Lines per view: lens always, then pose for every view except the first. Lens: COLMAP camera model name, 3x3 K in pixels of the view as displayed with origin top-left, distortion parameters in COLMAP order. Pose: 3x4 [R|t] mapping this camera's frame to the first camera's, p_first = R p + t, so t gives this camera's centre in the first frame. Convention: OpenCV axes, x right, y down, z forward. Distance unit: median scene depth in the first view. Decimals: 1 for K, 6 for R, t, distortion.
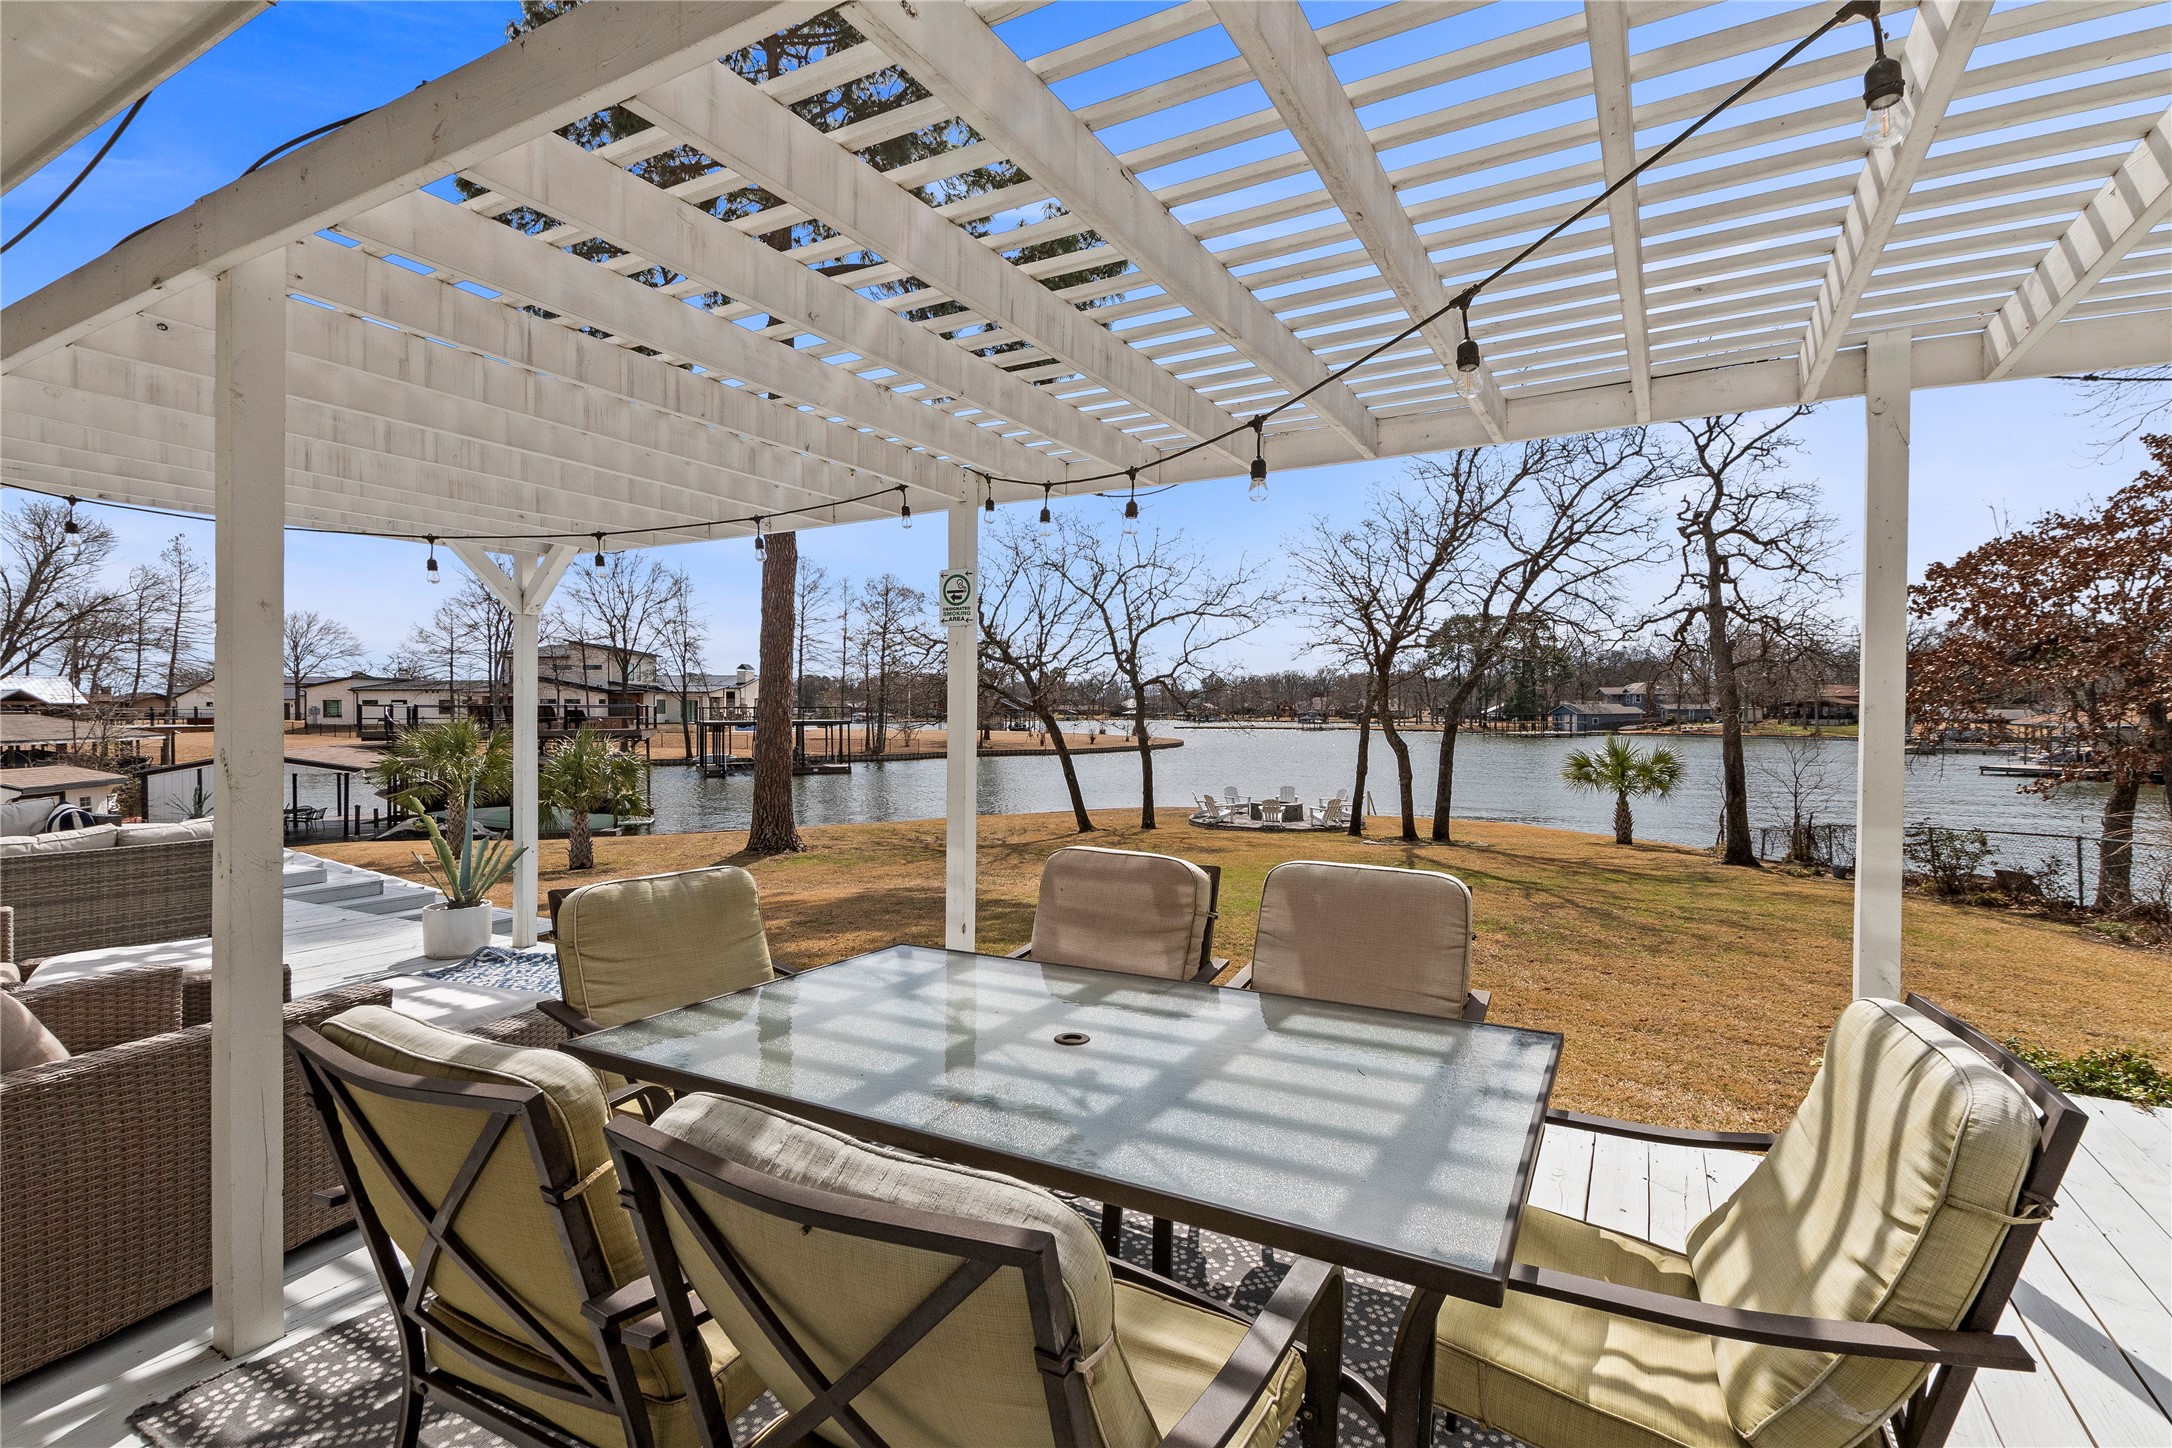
lens RADIAL K [[953.2, 0, 1086.0], [0, 953.2, 724.0], [0, 0, 1]] dist [0.001662, 0.000033]
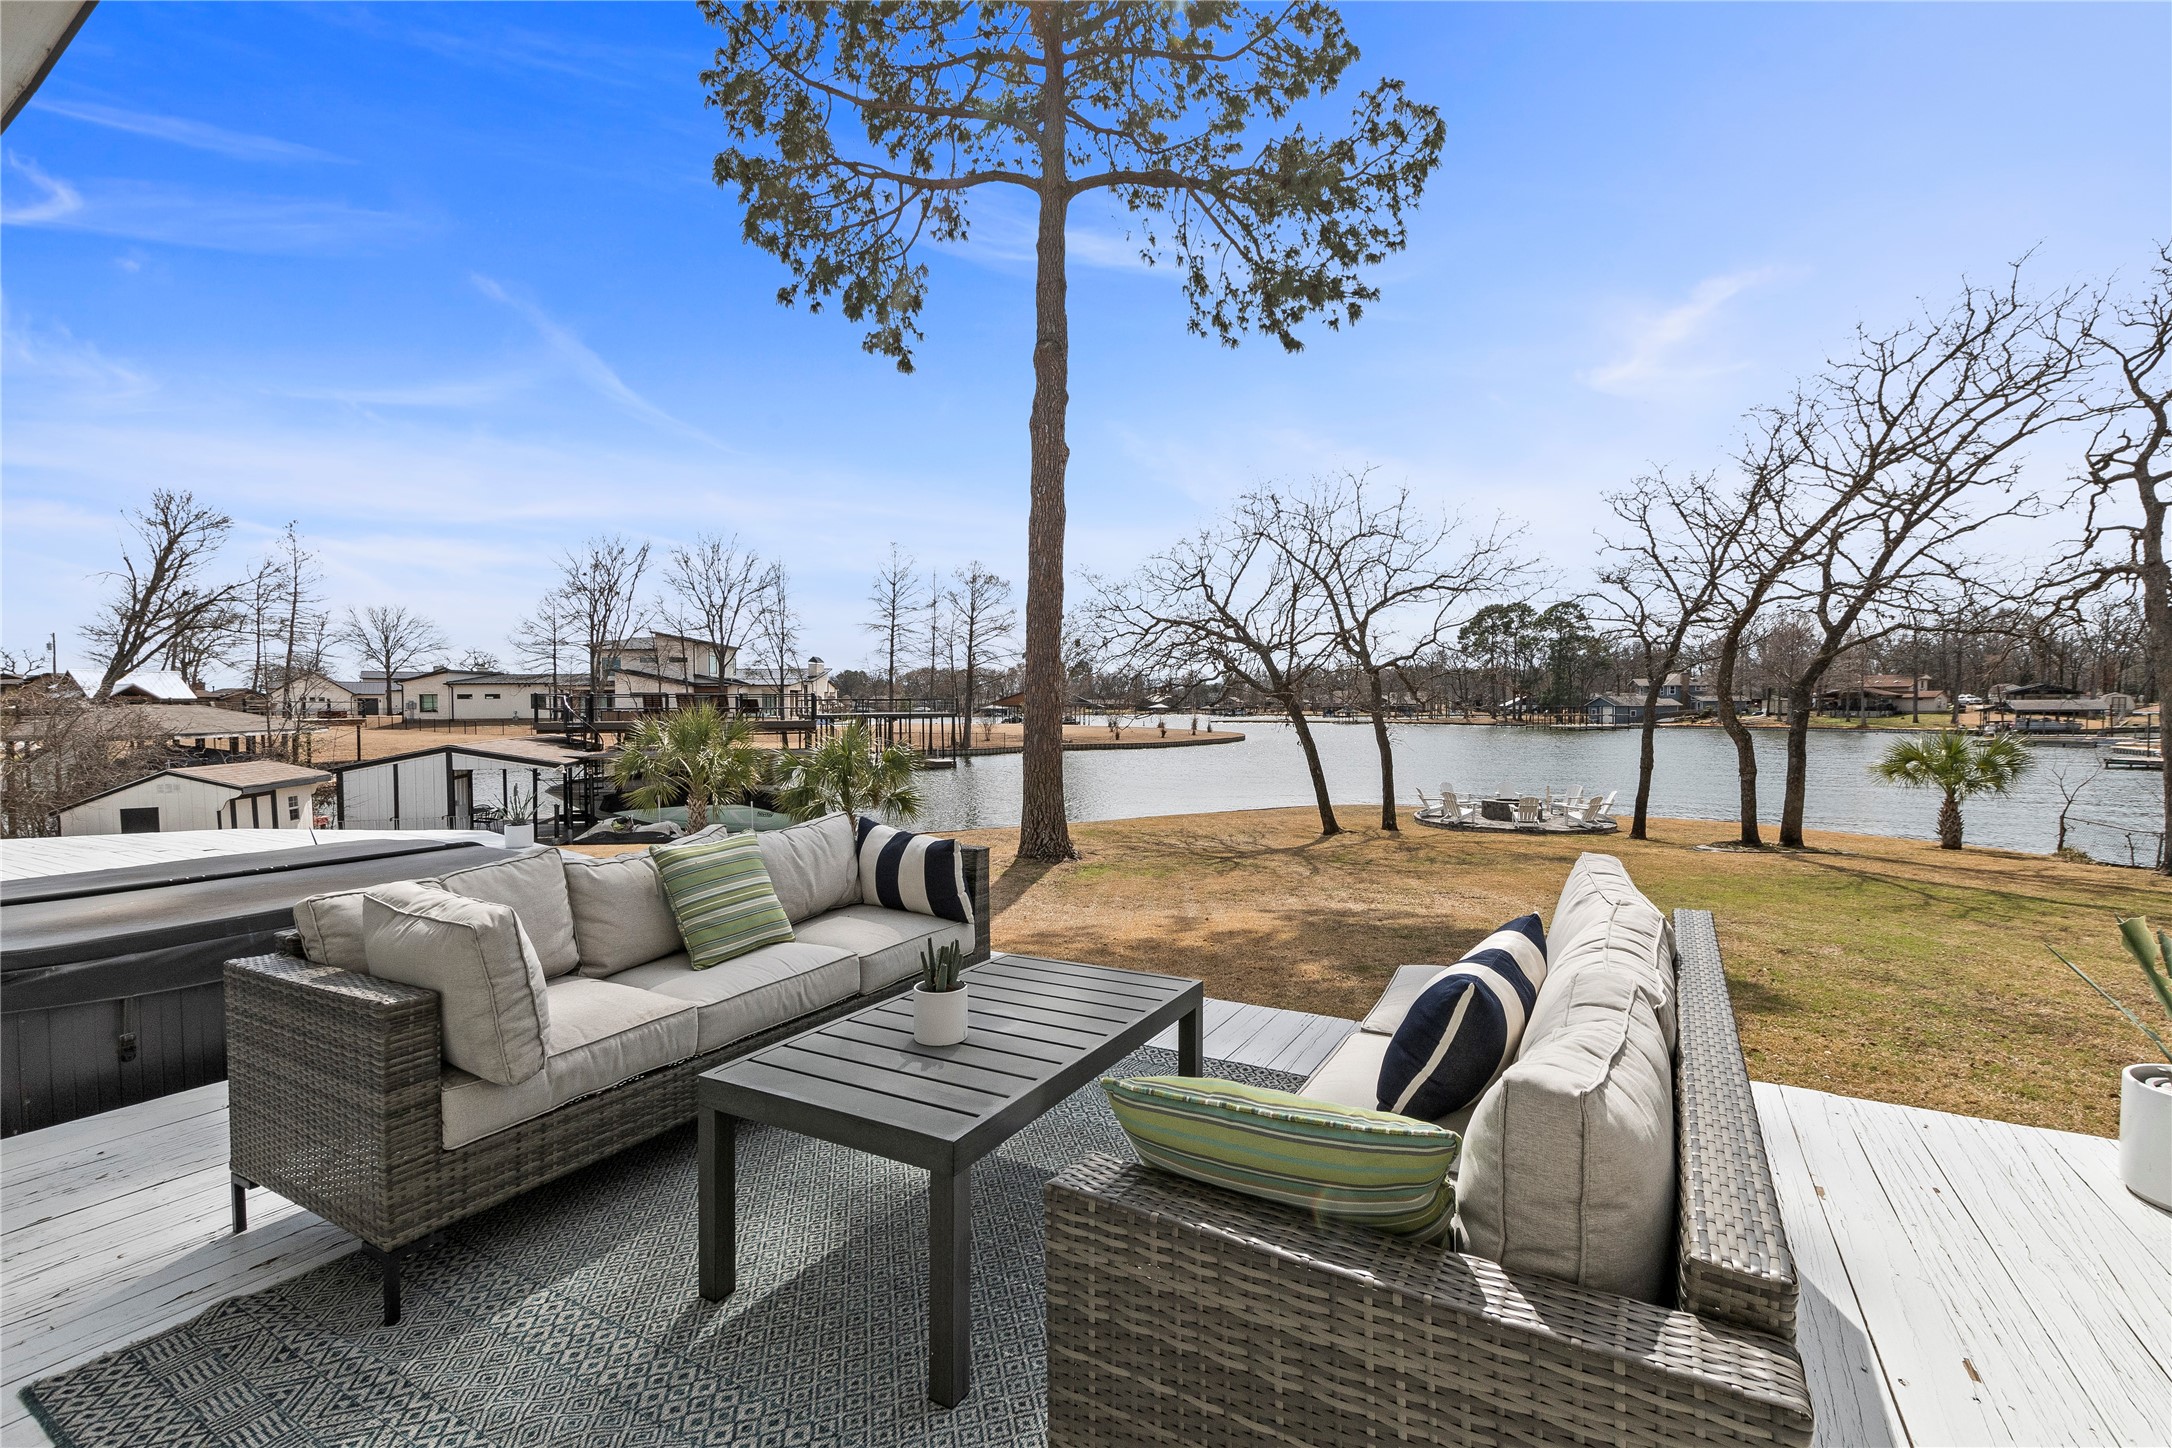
lens RADIAL K [[927.7, 0, 1012.2], [0, 927.7, 731.6], [0, 0, 1]] dist [0.001906, 0.000032]
pose [[0.999114, -0.003508, -0.041934, -0.237707], [0.004012, 0.999921, 0.011943, 0.006201], [0.041889, -0.012101, 0.999049, 0.118709]]
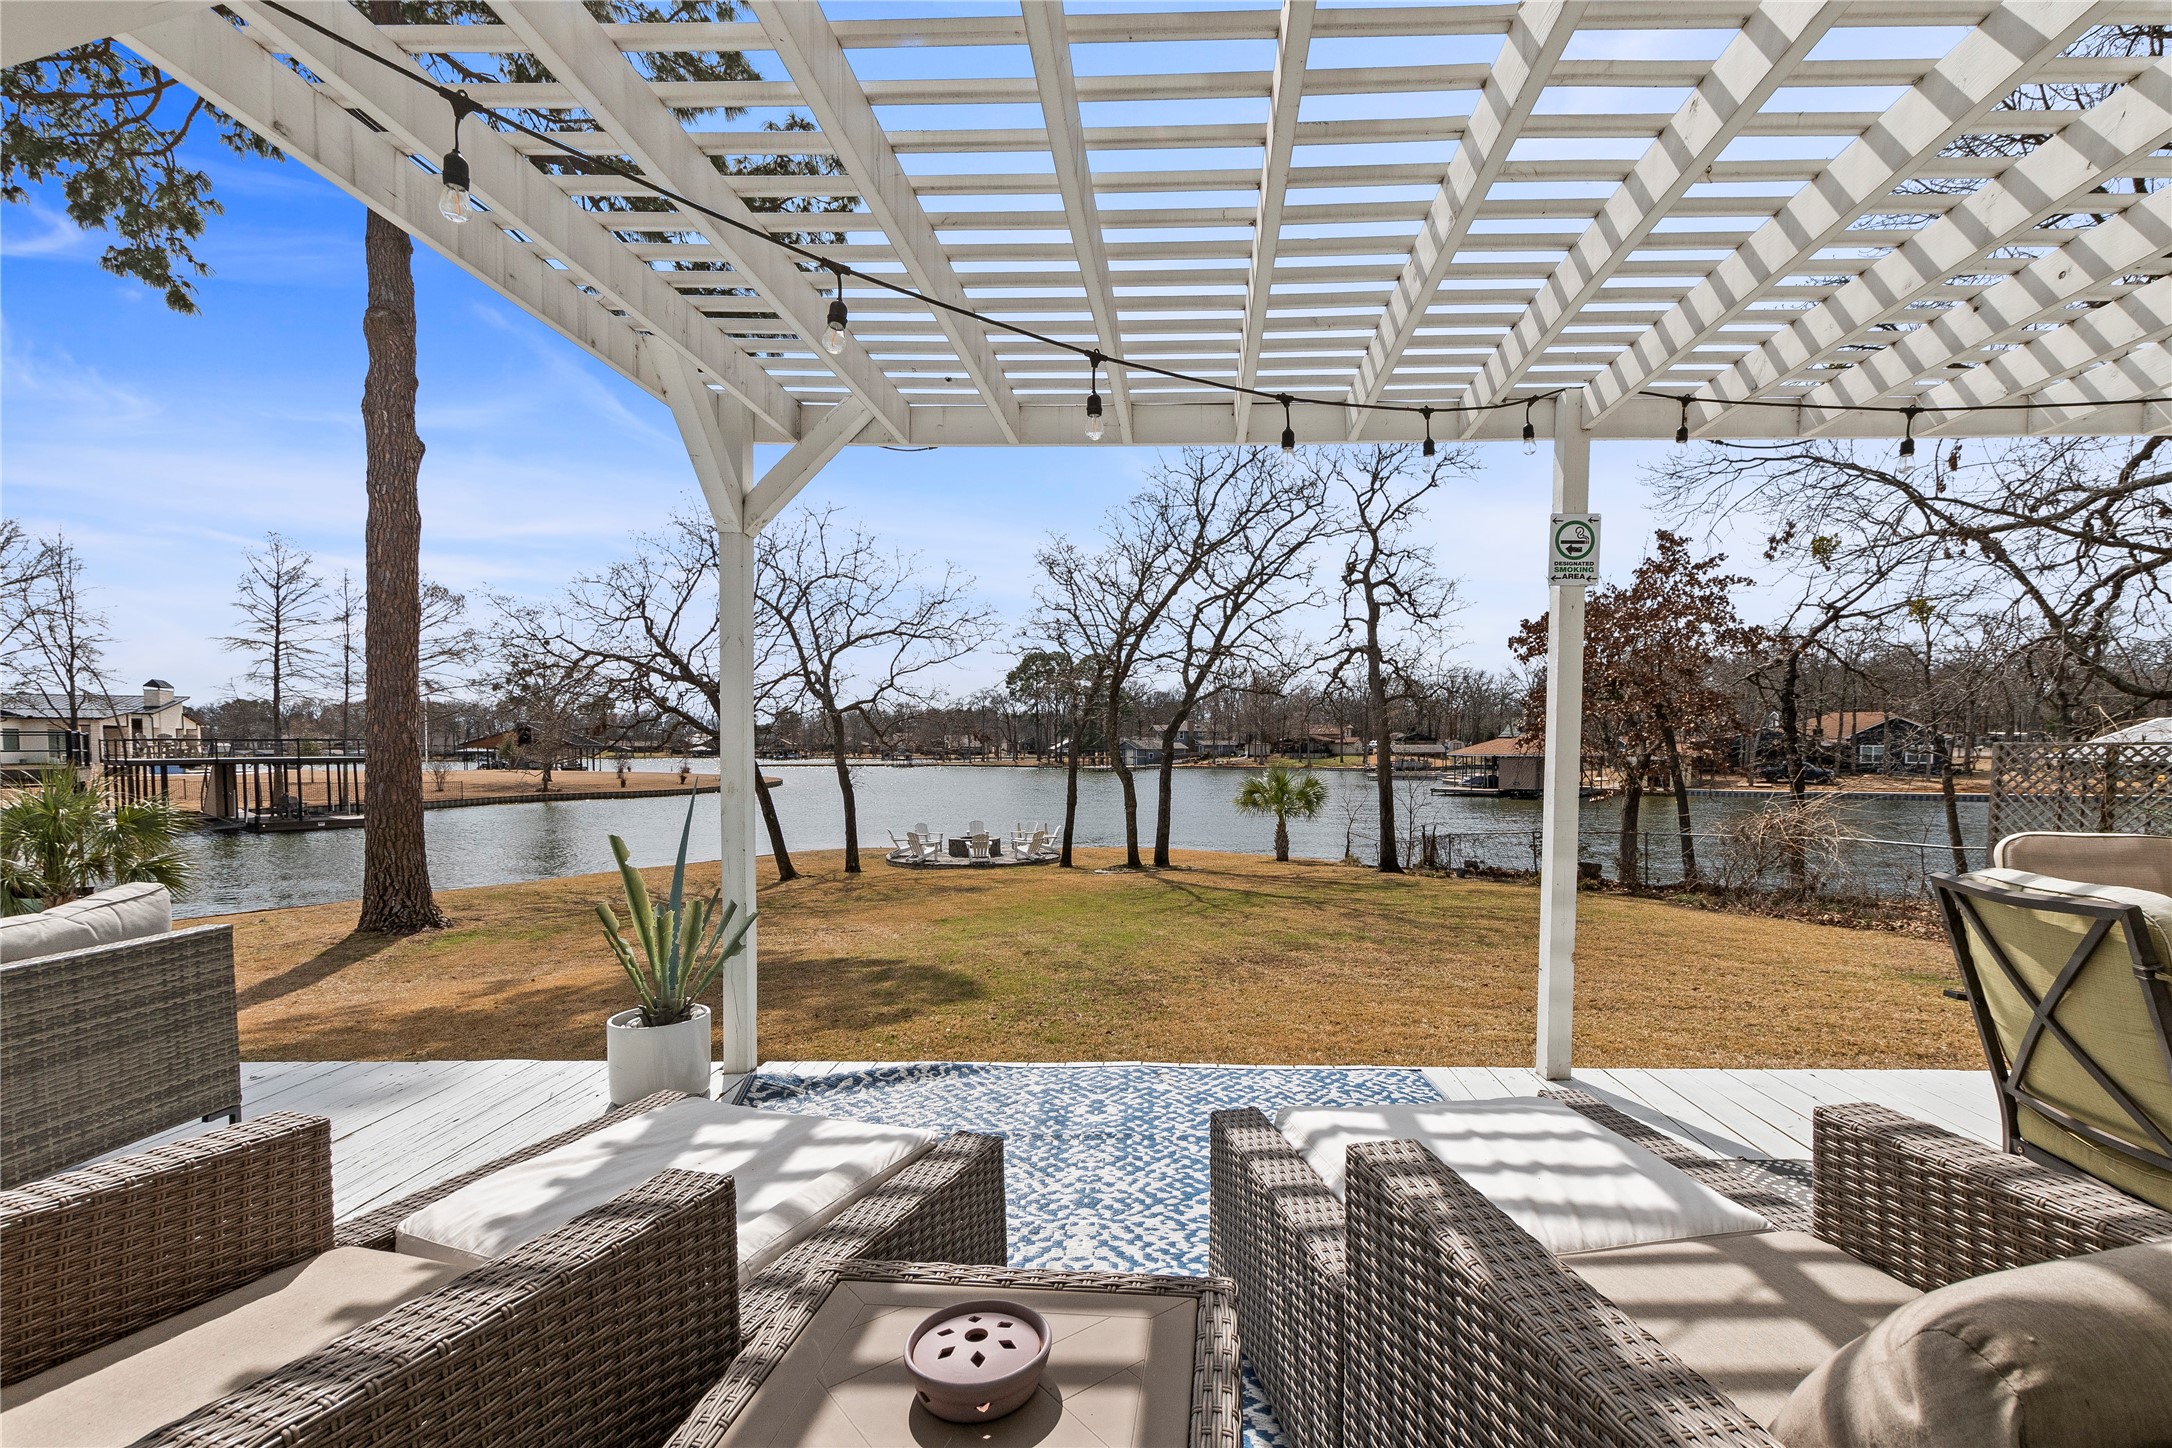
lens RADIAL K [[990.1, 0, 1091.8], [0, 990.1, 796.9], [0, 0, 1]] dist [0.001157, -0.001118]
pose [[0.894104, -0.025011, 0.447161, -0.141303], [0.009601, 0.999280, 0.036694, 0.006850], [-0.447757, -0.028514, 0.893700, 0.067591]]
